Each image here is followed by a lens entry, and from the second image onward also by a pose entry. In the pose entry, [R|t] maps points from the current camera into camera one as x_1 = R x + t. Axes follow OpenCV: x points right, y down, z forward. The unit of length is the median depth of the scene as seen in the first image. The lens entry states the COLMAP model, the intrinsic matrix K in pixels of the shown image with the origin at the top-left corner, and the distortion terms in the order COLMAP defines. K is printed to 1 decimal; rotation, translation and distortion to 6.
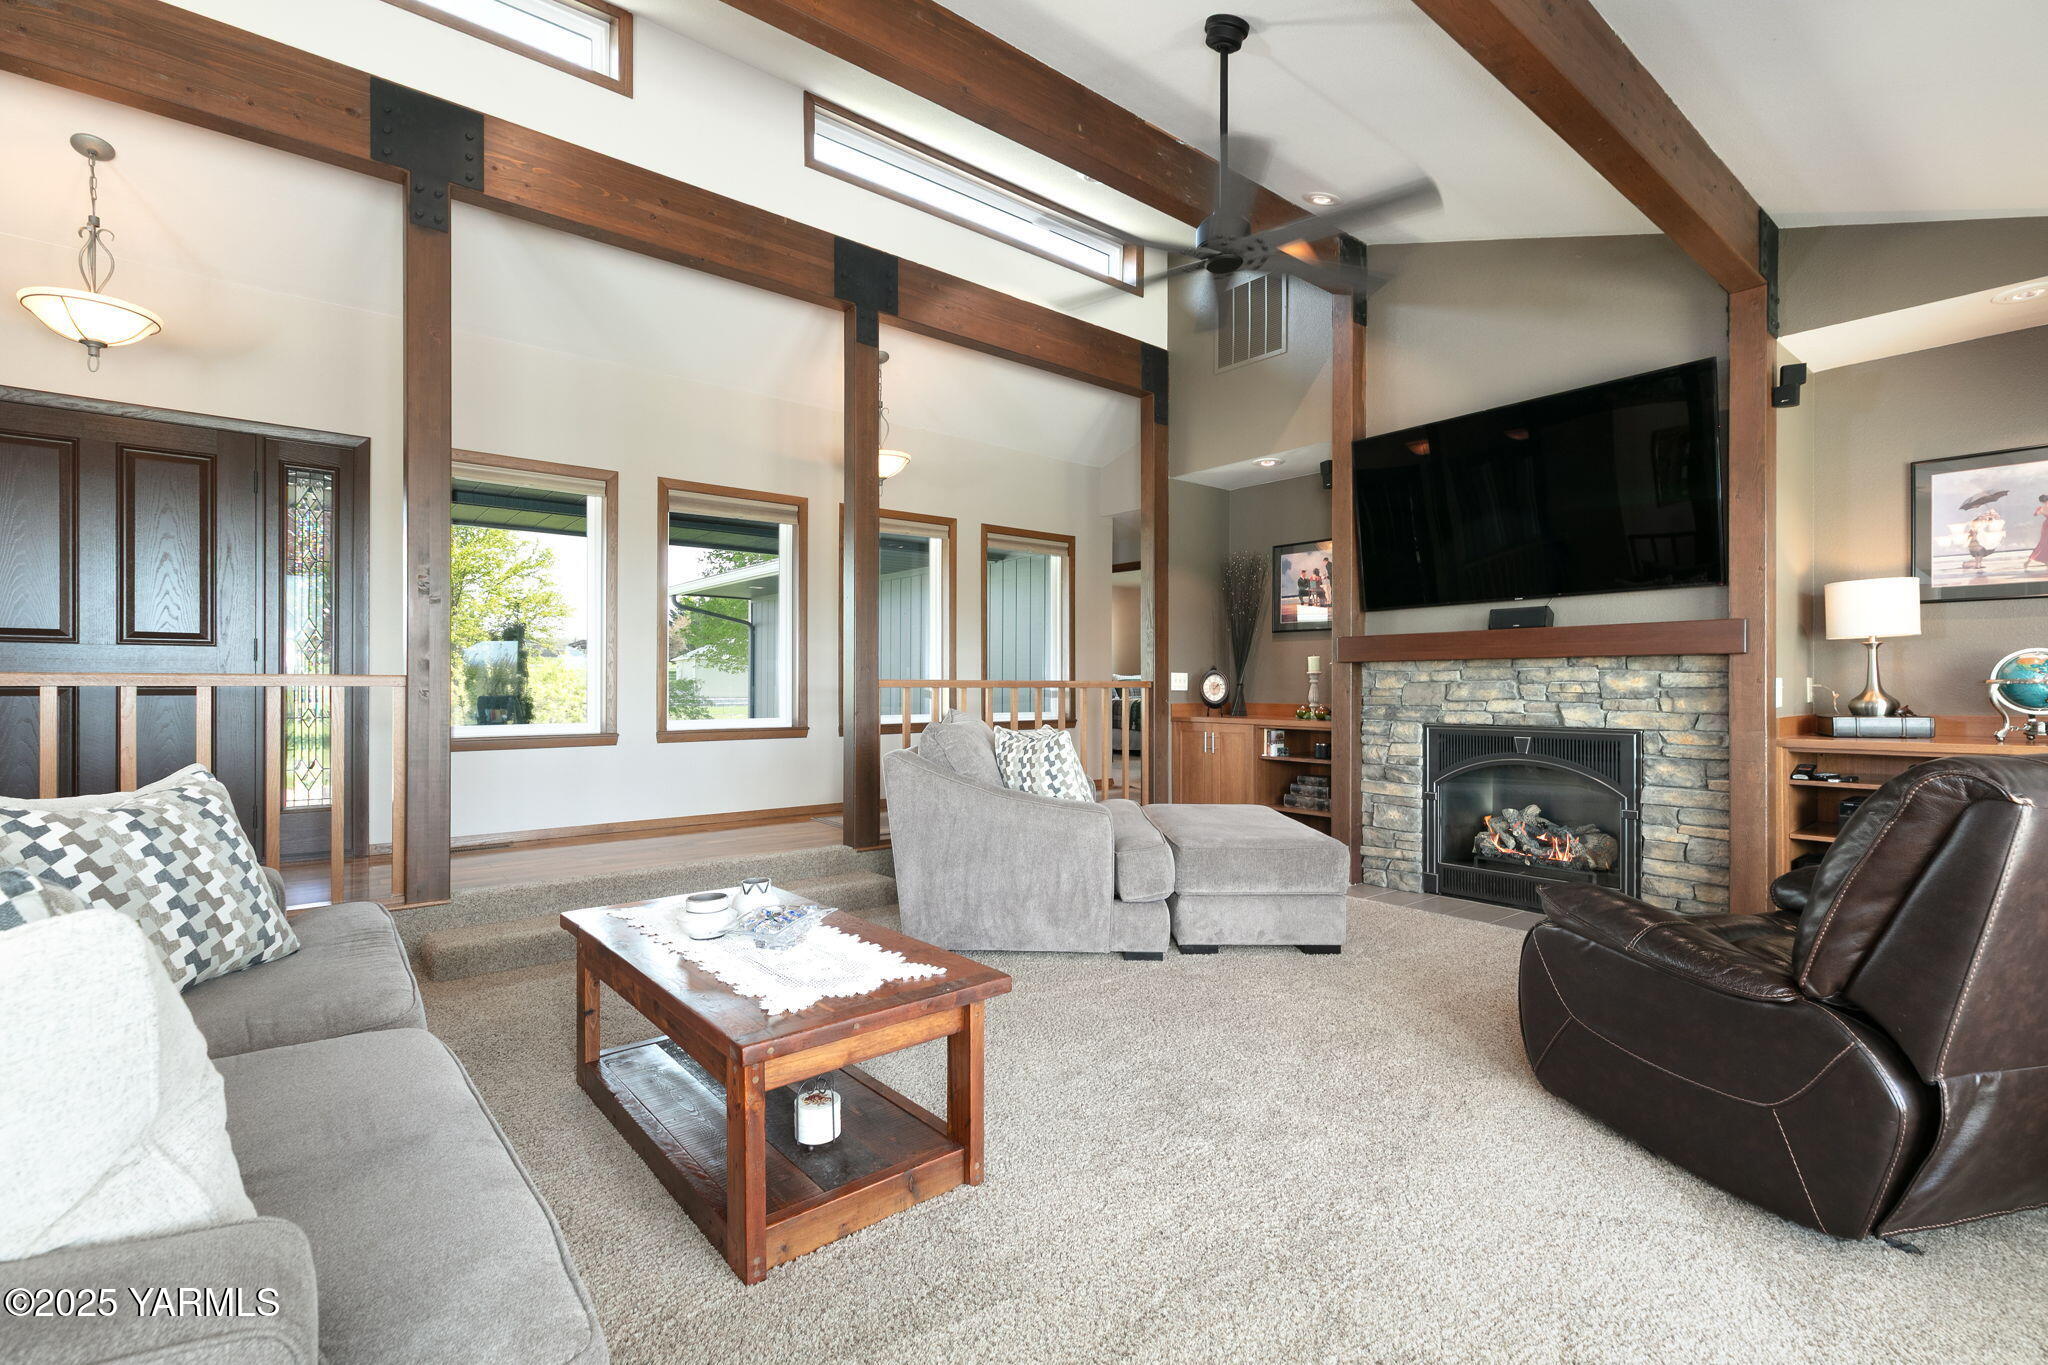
lens RADIAL K [[934.6, 0, 1017.5], [0, 934.6, 683.6], [0, 0, 1]] dist [0.005094, 0.000041]
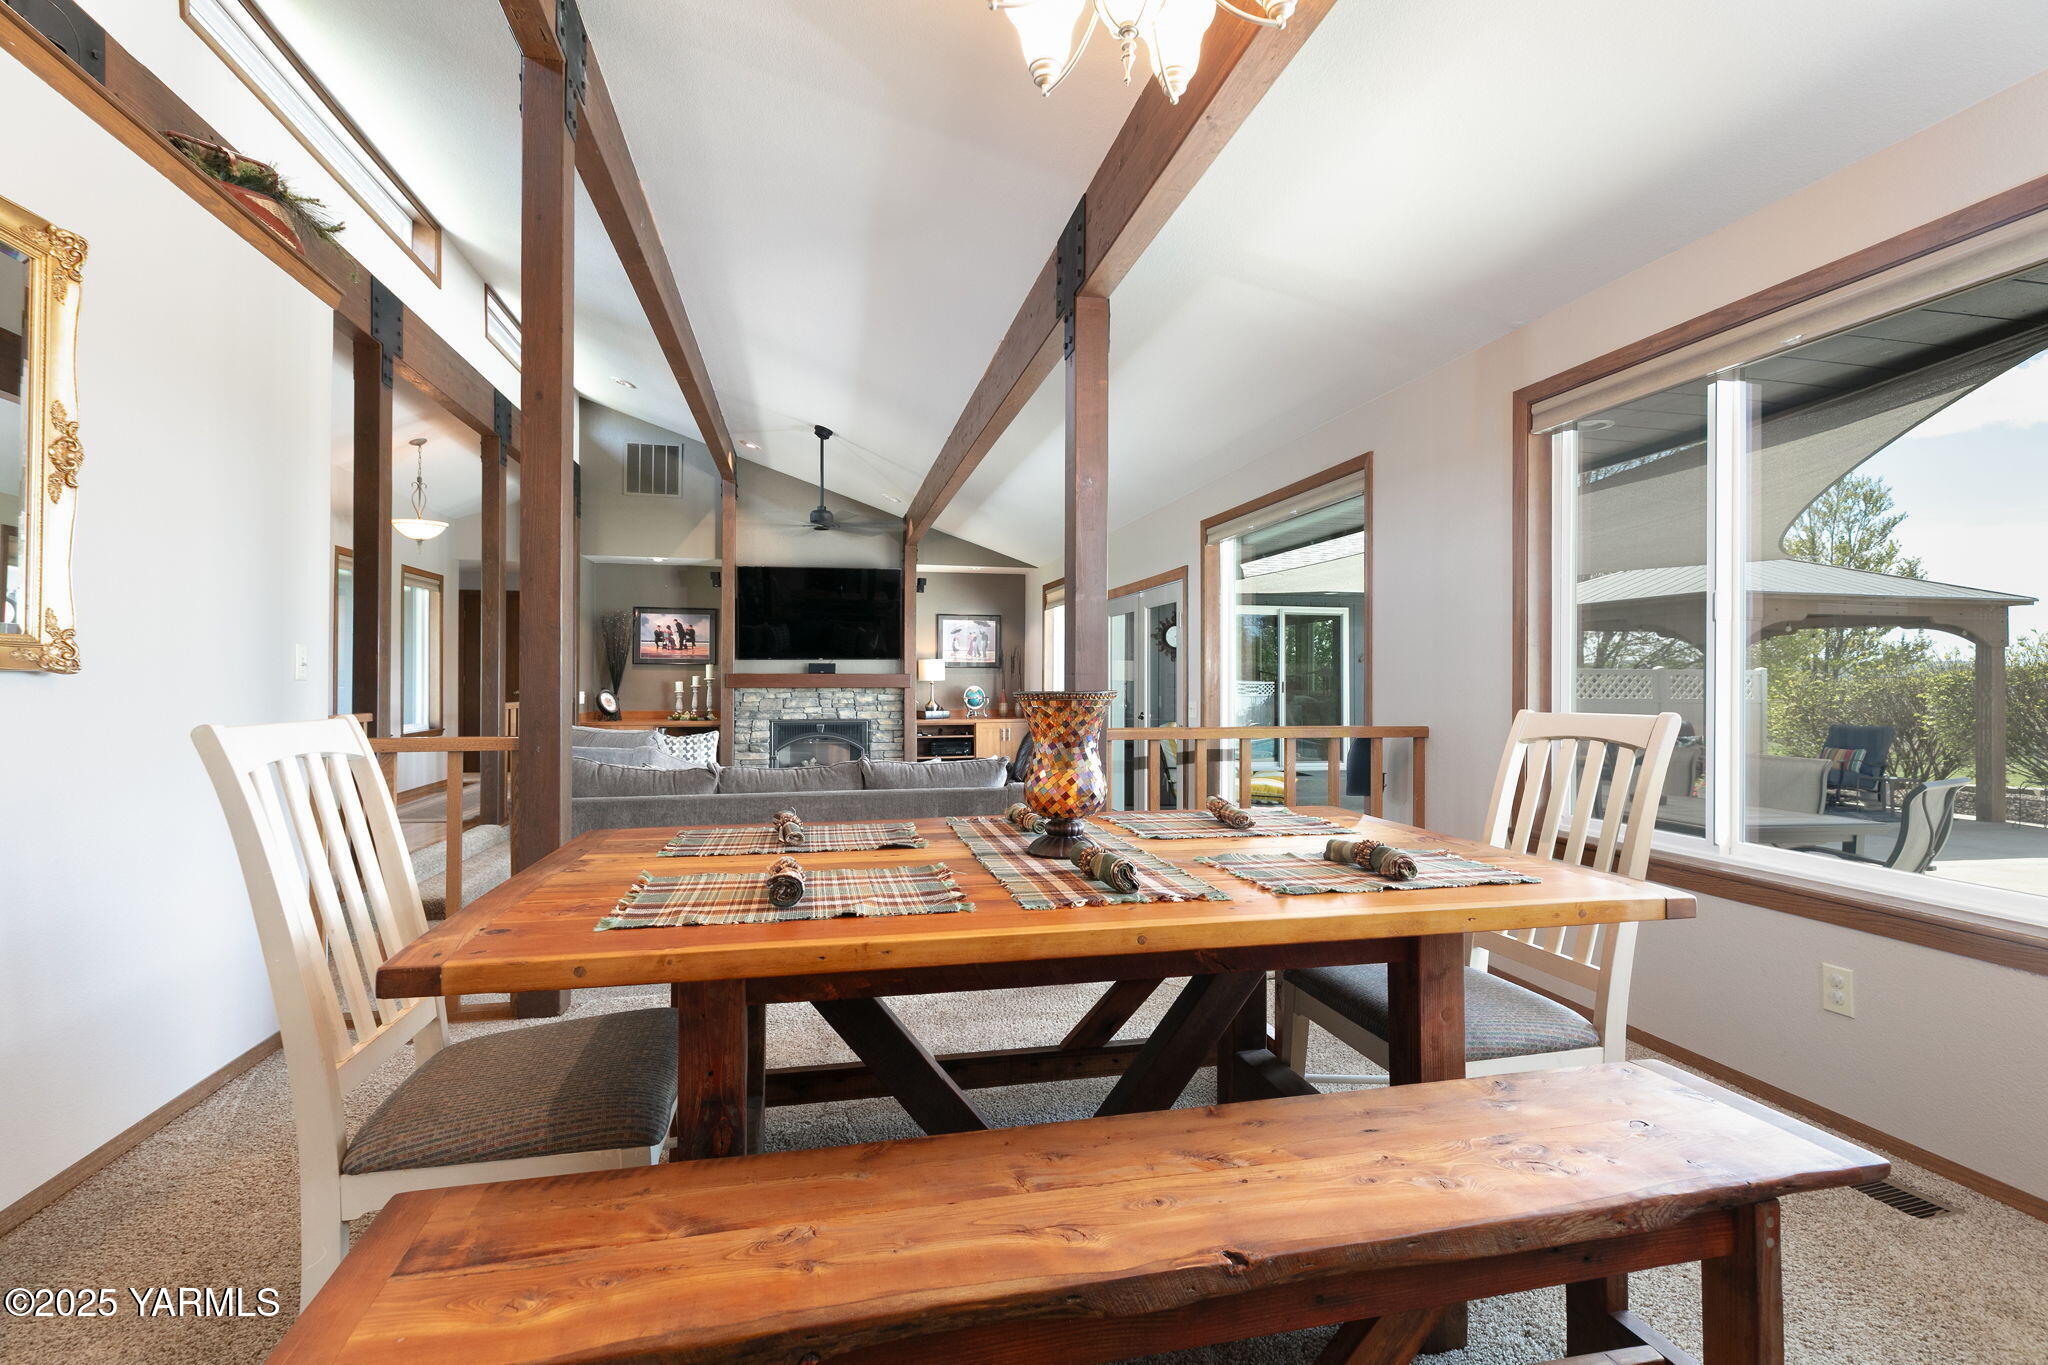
lens RADIAL K [[934.6, 0, 1022.7], [0, 934.6, 677.1], [0, 0, 1]] dist [0.005094, 0.000041]
pose [[0.452473, 0.002767, 0.891774, -1.162889], [-0.006105, 0.999981, -0.000006, -0.053933], [-0.891757, -0.005442, 0.452481, -0.363590]]
